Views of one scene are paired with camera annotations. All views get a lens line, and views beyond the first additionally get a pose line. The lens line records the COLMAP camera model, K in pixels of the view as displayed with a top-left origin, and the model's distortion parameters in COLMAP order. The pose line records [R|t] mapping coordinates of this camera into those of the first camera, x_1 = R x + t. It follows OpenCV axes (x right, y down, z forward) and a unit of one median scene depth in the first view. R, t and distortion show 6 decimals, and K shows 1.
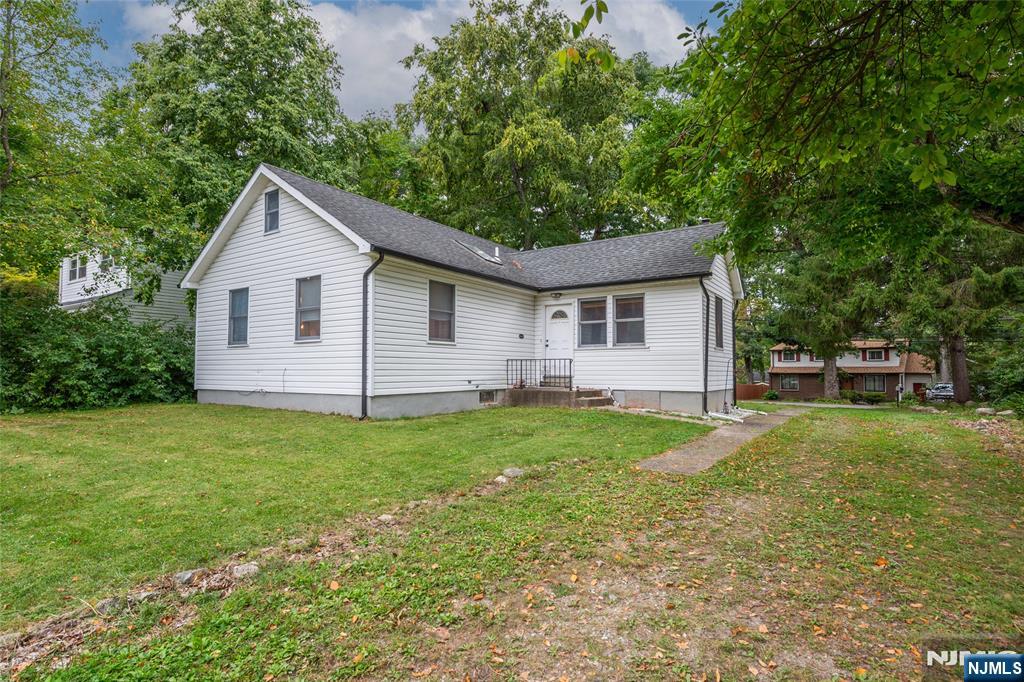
lens RADIAL K [[521.6, 0, 509.8], [0, 521.6, 357.2], [0, 0, 1]] dist [0.004341, 0.000404]
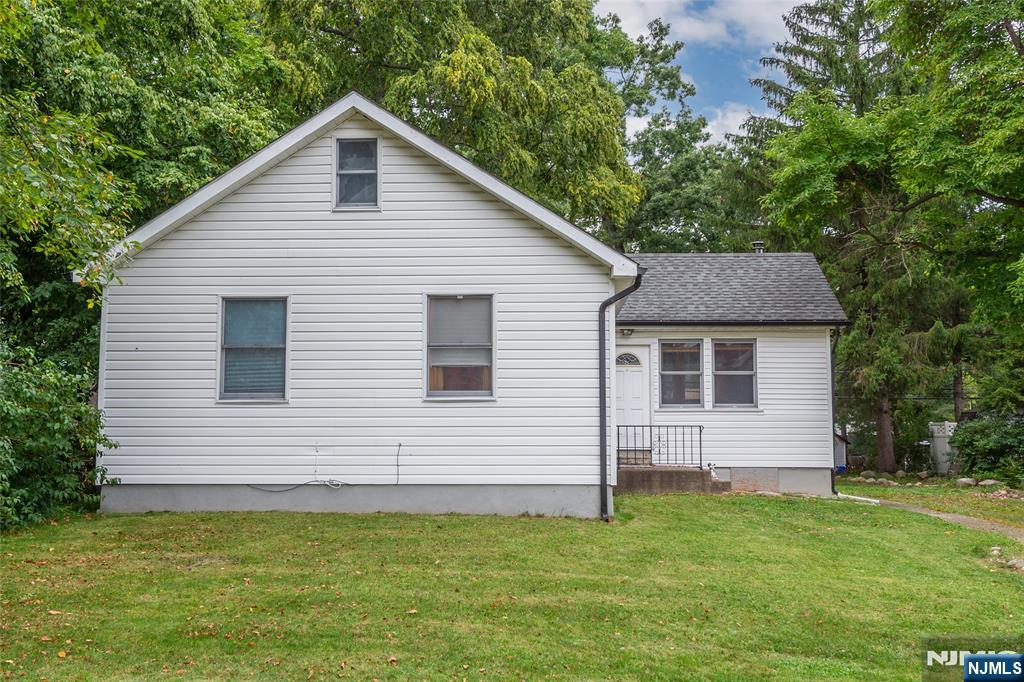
lens RADIAL K [[955.4, 0, 512.0], [0, 955.4, 341.0], [0, 0, 1]] dist [0.003969, 0.001045]
pose [[0.844752, 0.048770, 0.532931, -0.811671], [-0.013606, 0.997474, -0.069716, -0.018126], [-0.534985, 0.051641, 0.843282, 0.014300]]
